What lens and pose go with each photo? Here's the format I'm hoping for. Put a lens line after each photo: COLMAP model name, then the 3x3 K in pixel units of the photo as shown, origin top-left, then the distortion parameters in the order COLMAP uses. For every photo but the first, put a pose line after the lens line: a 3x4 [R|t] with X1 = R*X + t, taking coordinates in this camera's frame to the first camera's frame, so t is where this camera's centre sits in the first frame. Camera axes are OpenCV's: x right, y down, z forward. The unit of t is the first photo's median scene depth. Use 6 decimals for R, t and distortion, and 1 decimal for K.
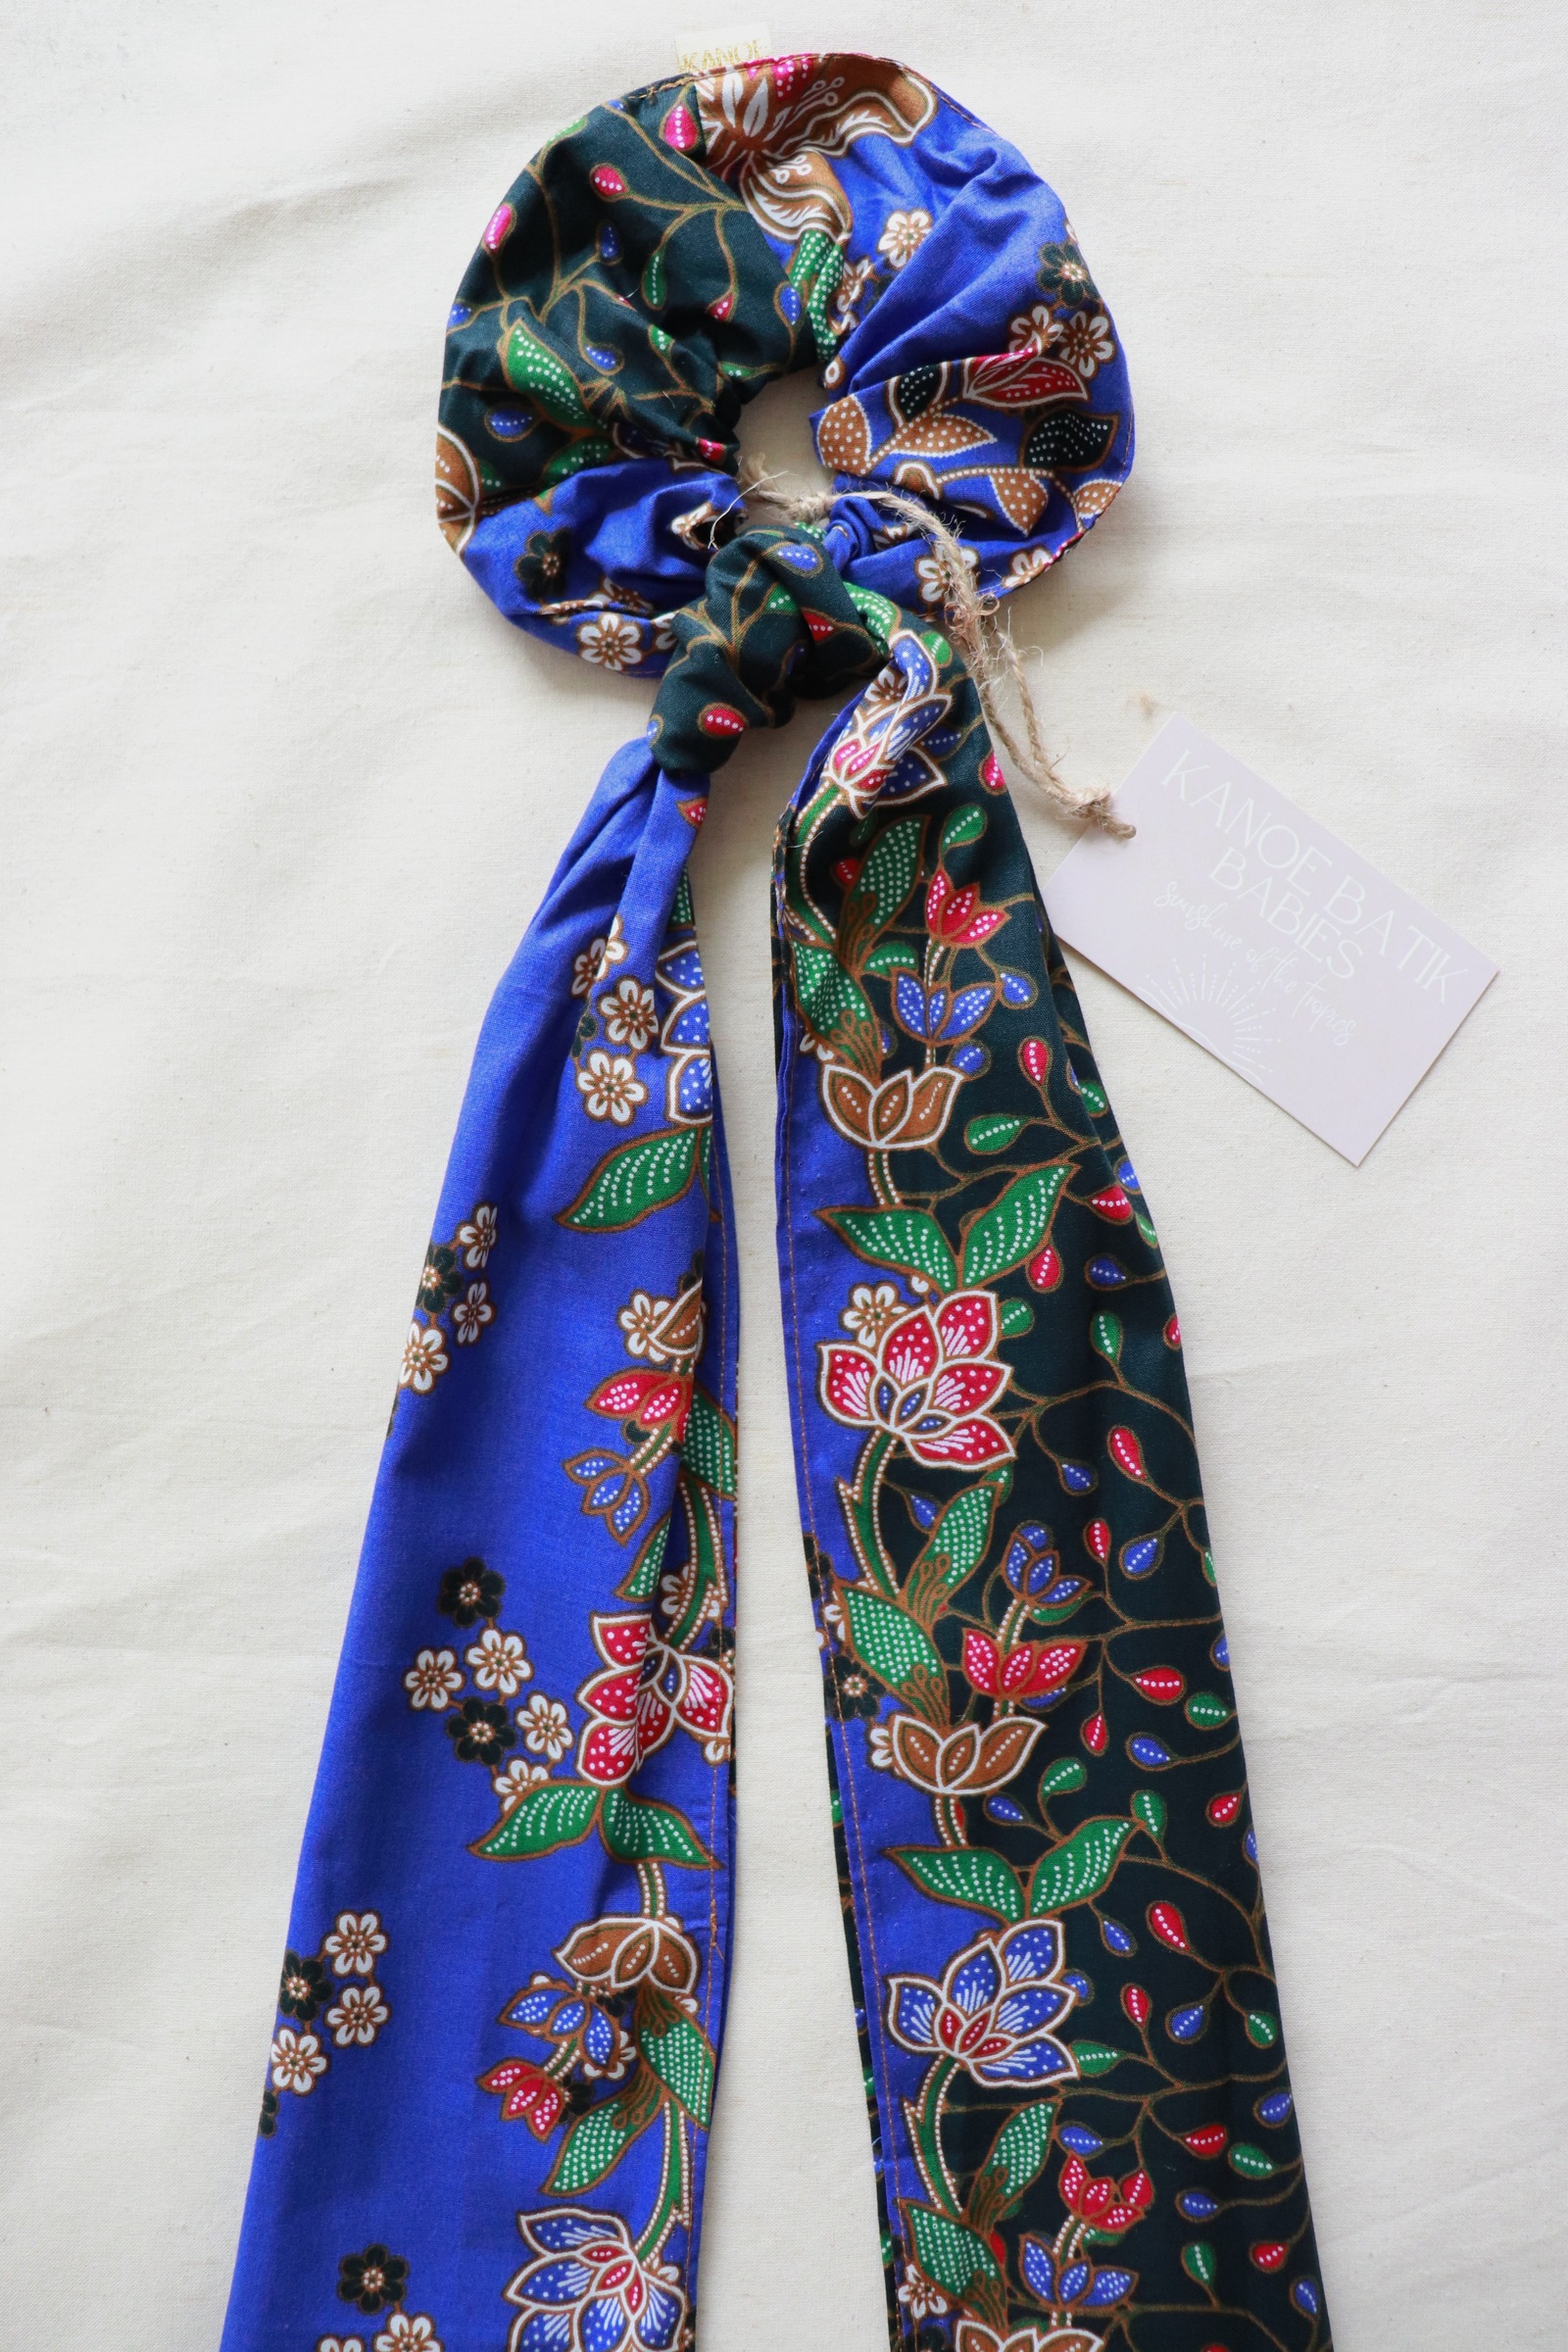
lens RADIAL K [[1859.4, 0, 784.0], [0, 1859.4, 1176.0], [0, 0, 1]] dist [-0.184446, 0.137599]
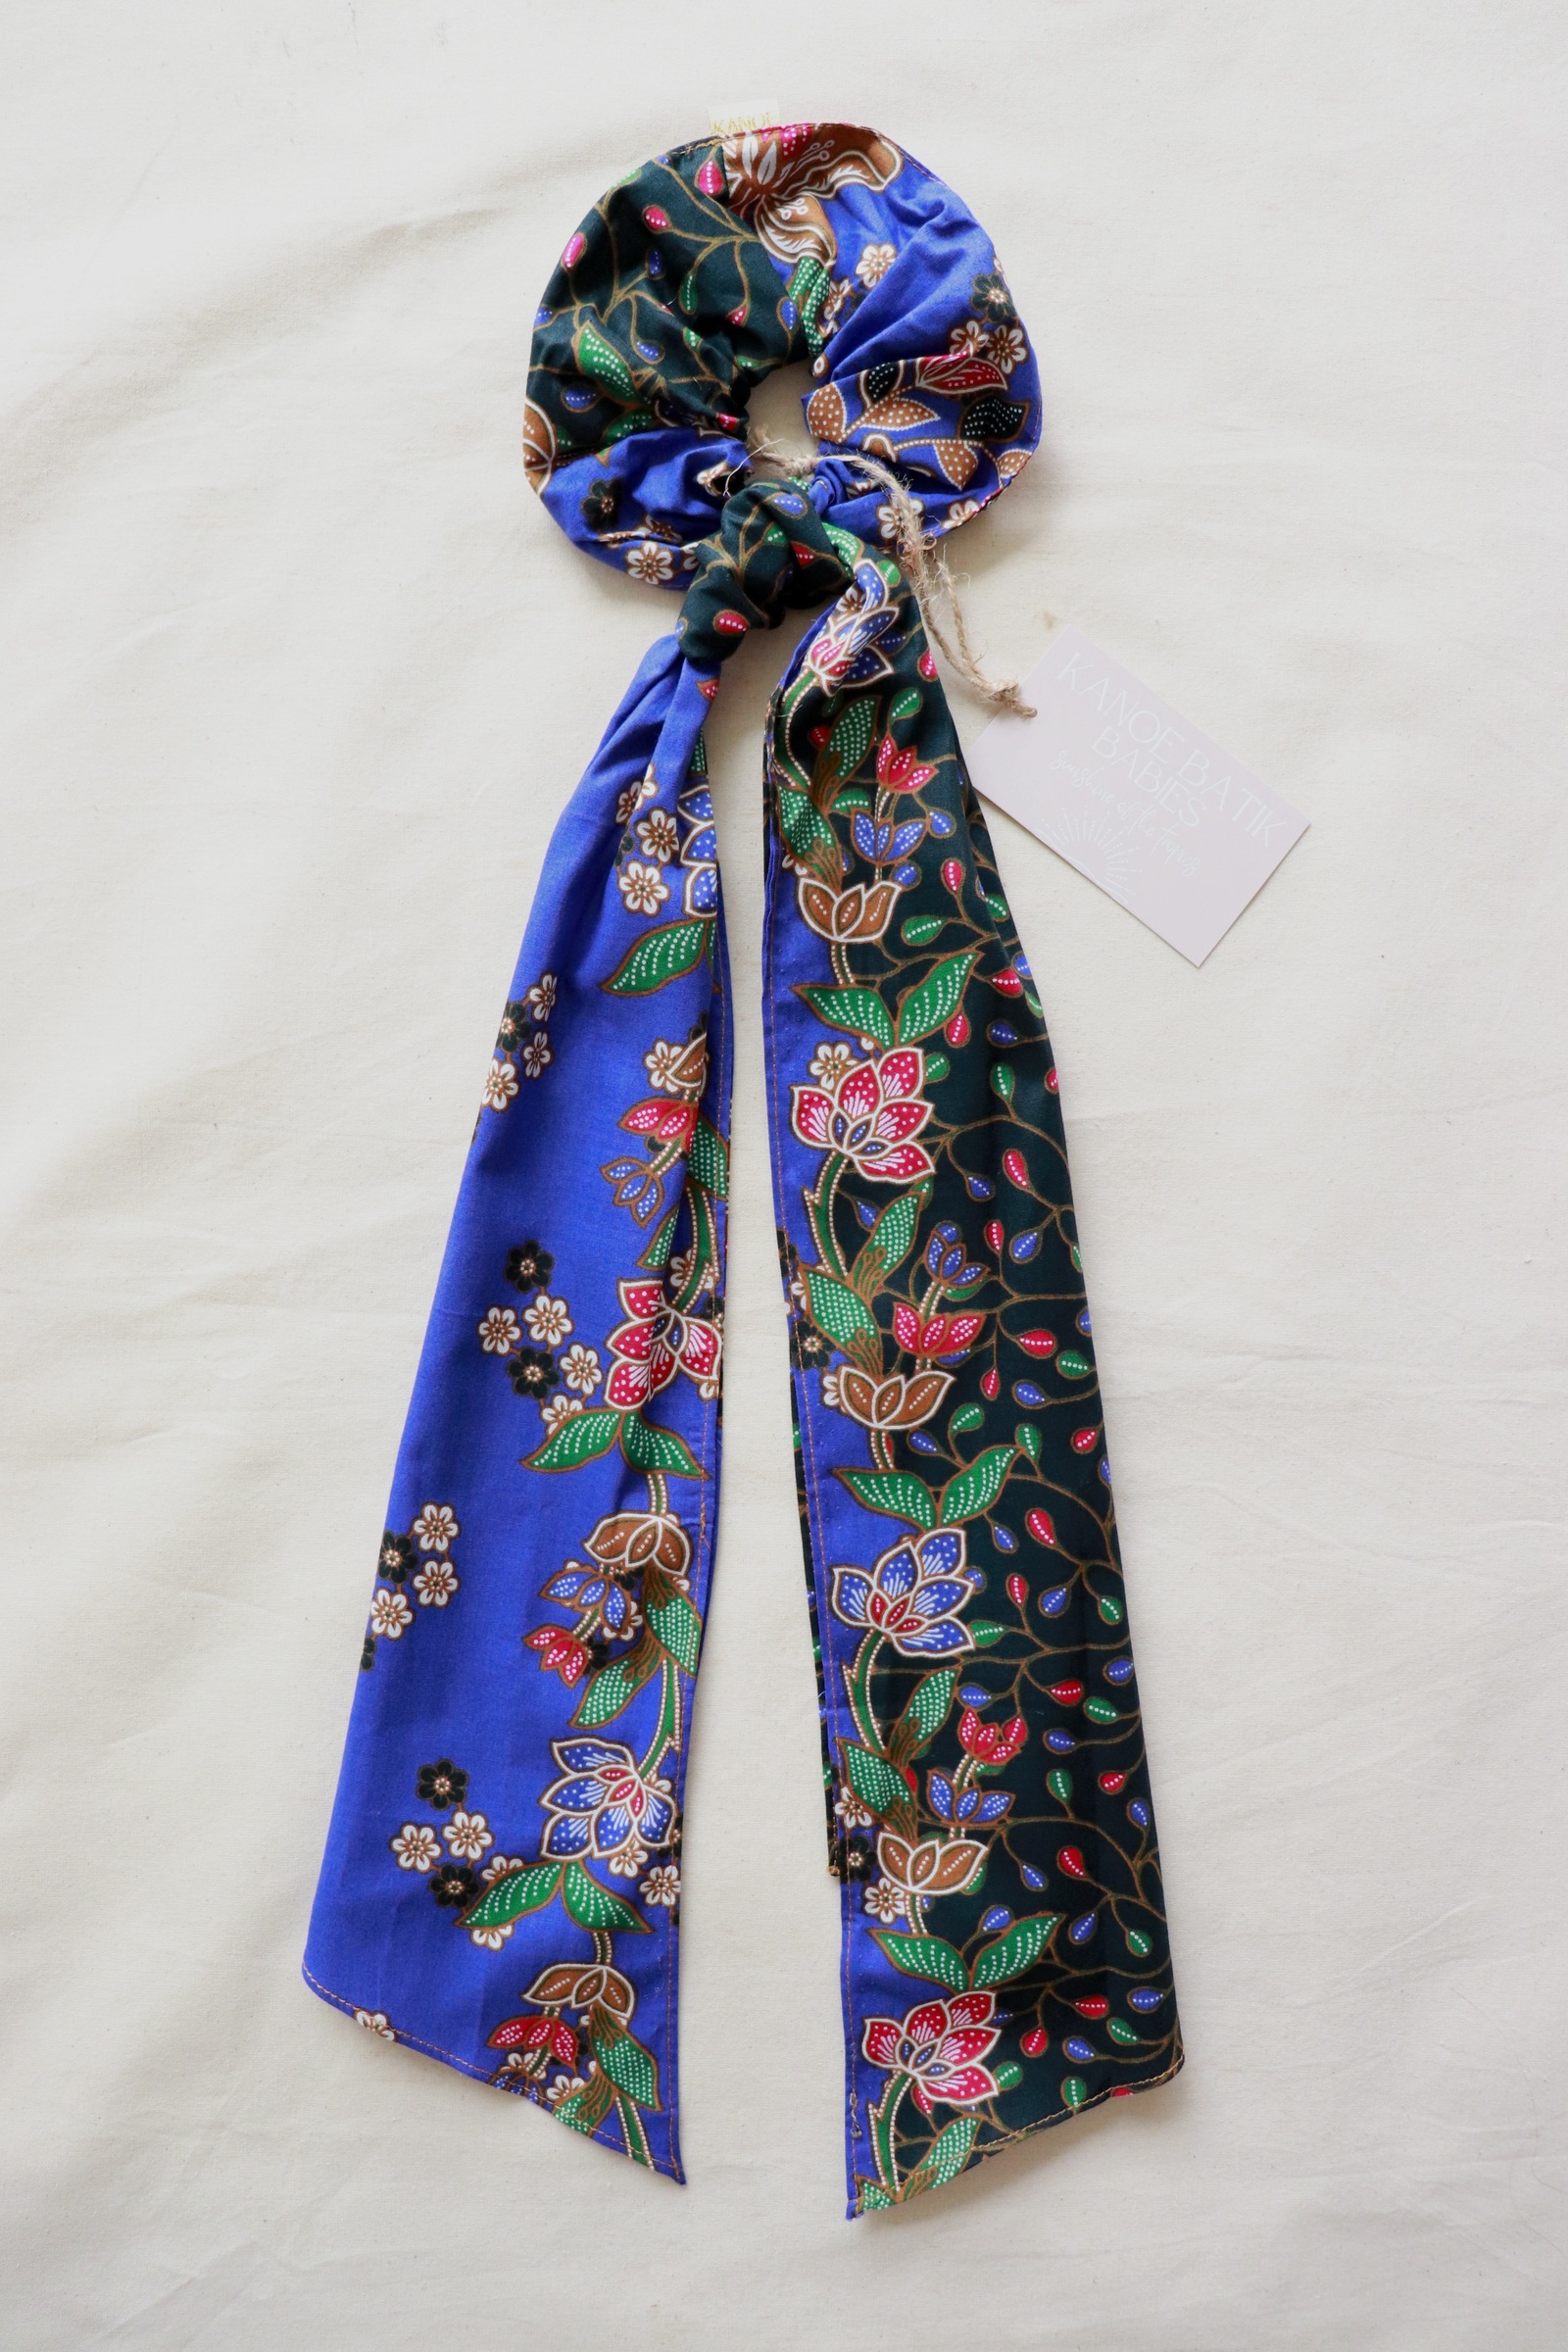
lens RADIAL K [[1860.8, 0, 793.6], [0, 1860.8, 1171.6], [0, 0, 1]] dist [-0.186329, 0.141387]
pose [[0.999700, 0.024484, -0.000606, 0.023047], [-0.024440, 0.998901, 0.039996, 0.101106], [0.001585, -0.039970, 0.999200, -0.364834]]
